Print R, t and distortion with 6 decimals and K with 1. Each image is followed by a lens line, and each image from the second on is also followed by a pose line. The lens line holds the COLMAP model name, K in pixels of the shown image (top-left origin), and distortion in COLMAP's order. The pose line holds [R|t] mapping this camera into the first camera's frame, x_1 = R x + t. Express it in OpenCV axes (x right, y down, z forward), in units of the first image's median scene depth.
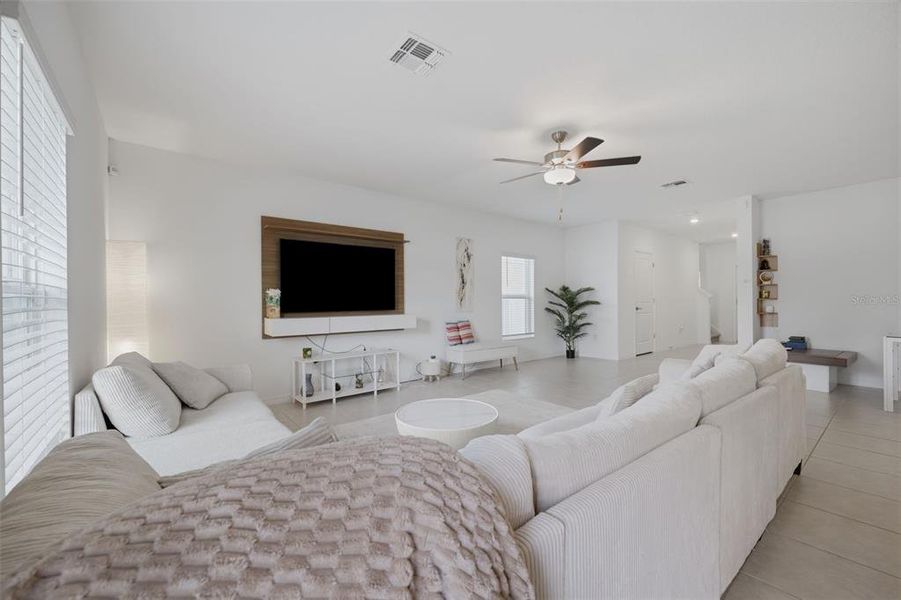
lens RADIAL K [[367.5, 0, 452.2], [0, 367.5, 300.4], [0, 0, 1]] dist [0.001529, -0.000498]
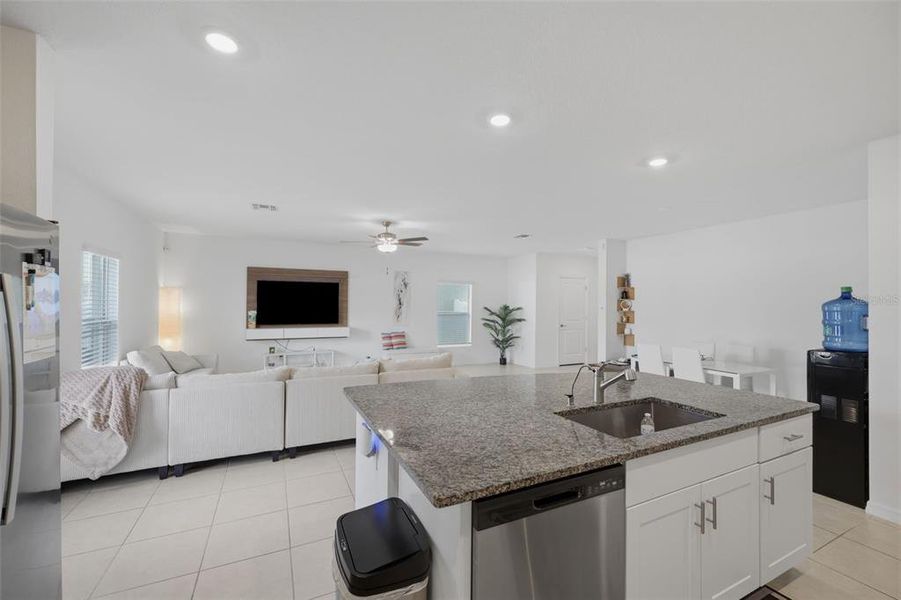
lens RADIAL K [[367.5, 0, 454.1], [0, 367.5, 300.8], [0, 0, 1]] dist [0.001529, -0.000498]
pose [[0.974189, 0.014895, -0.225242, 0.577451], [-0.016862, 0.999835, -0.006811, -0.059485], [0.225103, 0.010433, 0.974279, -0.309840]]
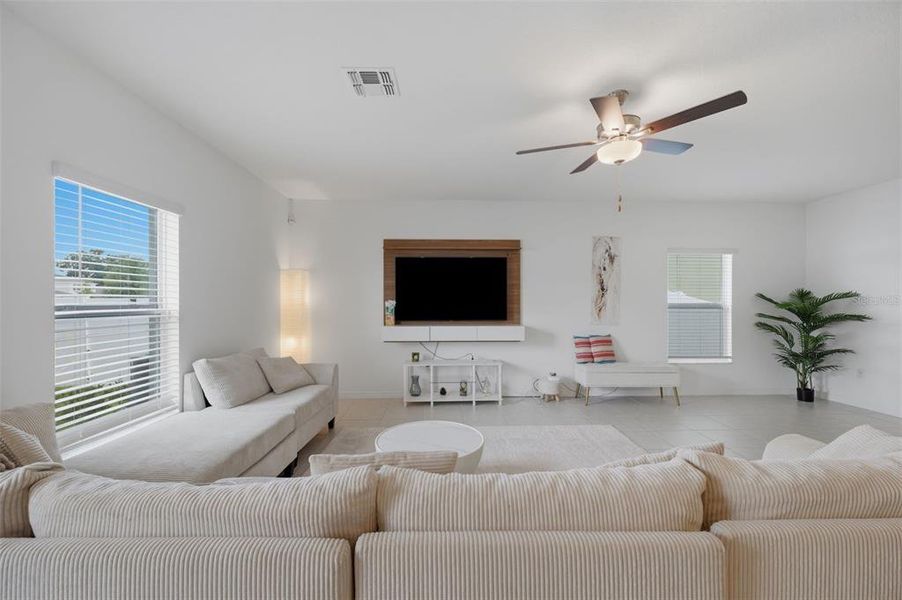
lens RADIAL K [[367.9, 0, 454.1], [0, 367.9, 300.2], [0, 0, 1]] dist [0.001529, -0.000498]
pose [[0.795668, 0.005971, -0.605704, 0.291922], [-0.005224, 0.999982, 0.002995, -0.027223], [0.605711, 0.000781, 0.795684, 0.135088]]
